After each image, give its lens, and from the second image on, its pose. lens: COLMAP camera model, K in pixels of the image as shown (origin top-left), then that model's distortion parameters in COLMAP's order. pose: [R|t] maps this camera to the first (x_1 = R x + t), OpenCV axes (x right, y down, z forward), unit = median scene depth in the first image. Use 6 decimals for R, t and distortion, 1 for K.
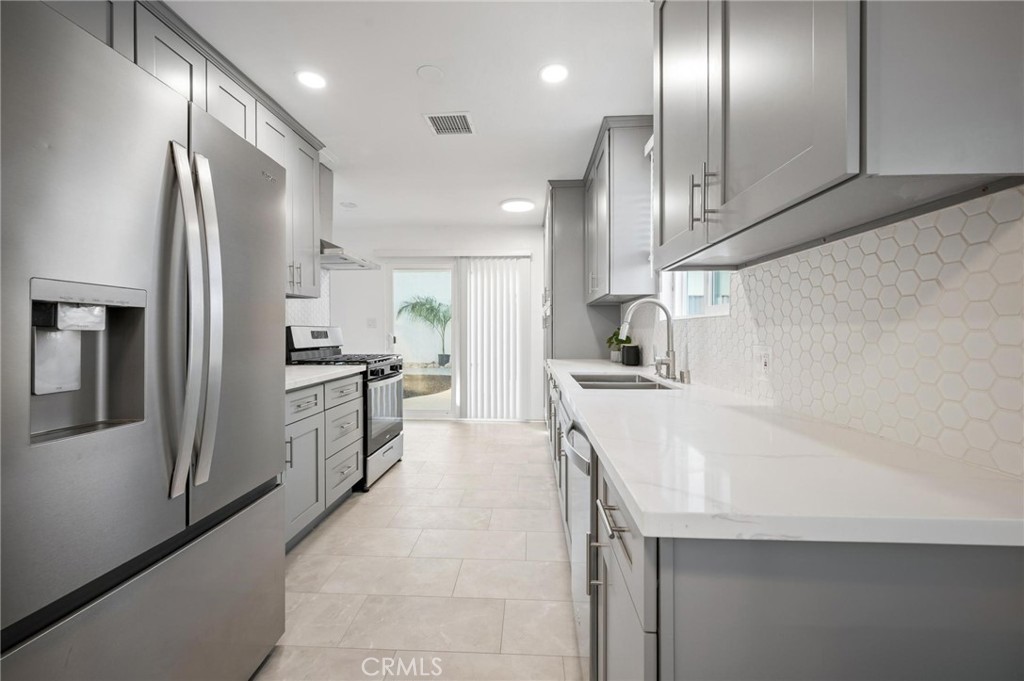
lens RADIAL K [[415.9, 0, 508.9], [0, 415.9, 332.7], [0, 0, 1]] dist [0.000824, -0.000109]
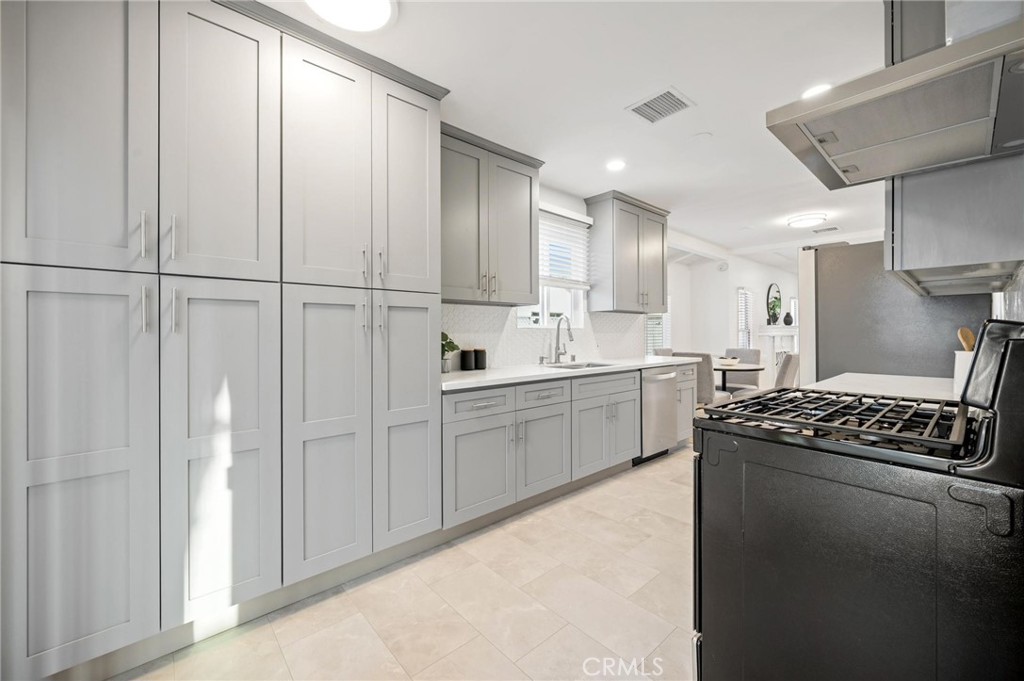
lens RADIAL K [[401.3, 0, 510.0], [0, 401.3, 331.7], [0, 0, 1]] dist [-0.000017, -0.000008]
pose [[-0.699306, 0.007112, 0.714788, -0.585805], [0.005847, 0.999974, -0.004229, -0.011350], [-0.714799, 0.001222, -0.699329, 2.037321]]
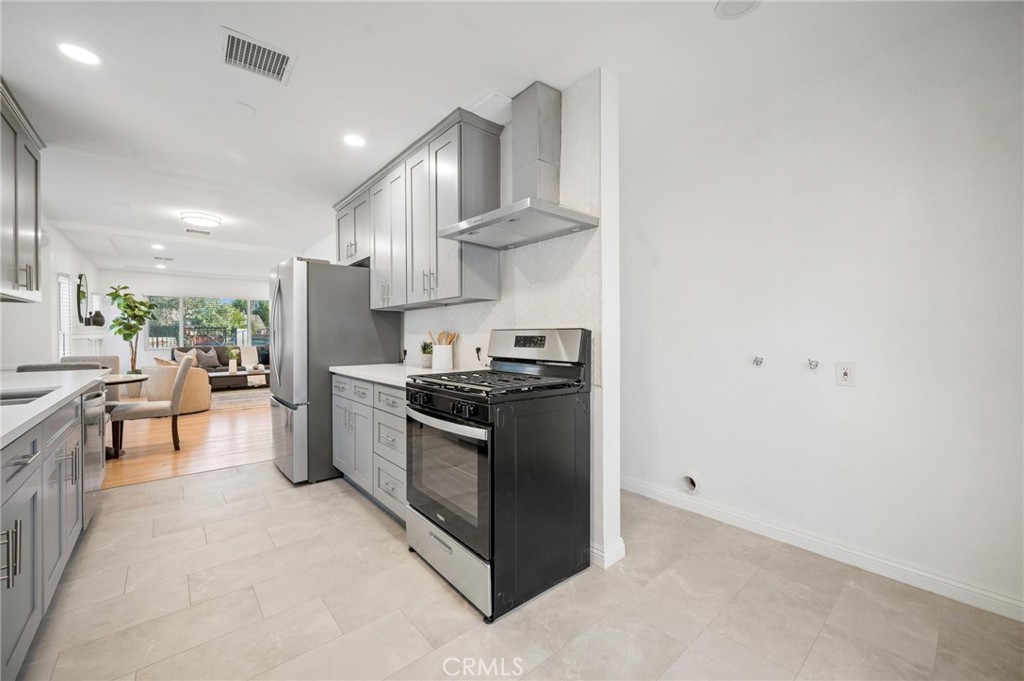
lens RADIAL K [[403.8, 0, 512.6], [0, 403.8, 337.5], [0, 0, 1]] dist [0.000368, 0.000020]
pose [[-0.724467, 0.007076, -0.689273, 0.031129], [0.001695, 0.999963, 0.008484, -0.008922], [0.689308, 0.004978, -0.724452, 2.029521]]
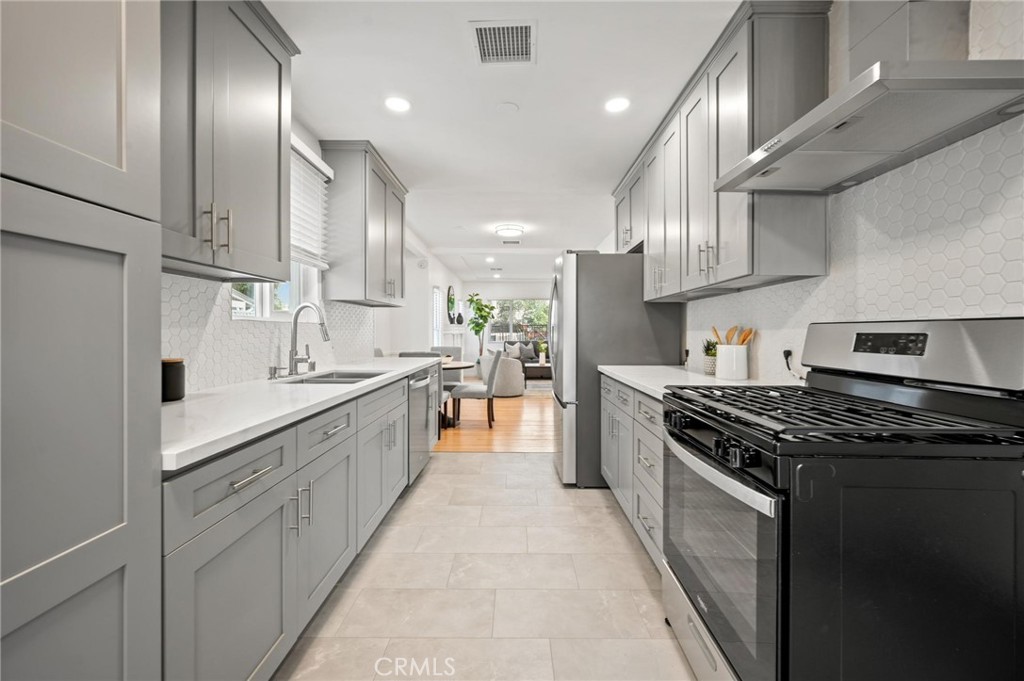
lens RADIAL K [[415.9, 0, 508.9], [0, 415.9, 332.7], [0, 0, 1]] dist [0.000824, -0.000109]
pose [[-0.999350, 0.000552, -0.036053, -0.133630], [0.000385, 0.999989, 0.004643, -0.007871], [0.036056, 0.004626, -0.999339, 1.897953]]
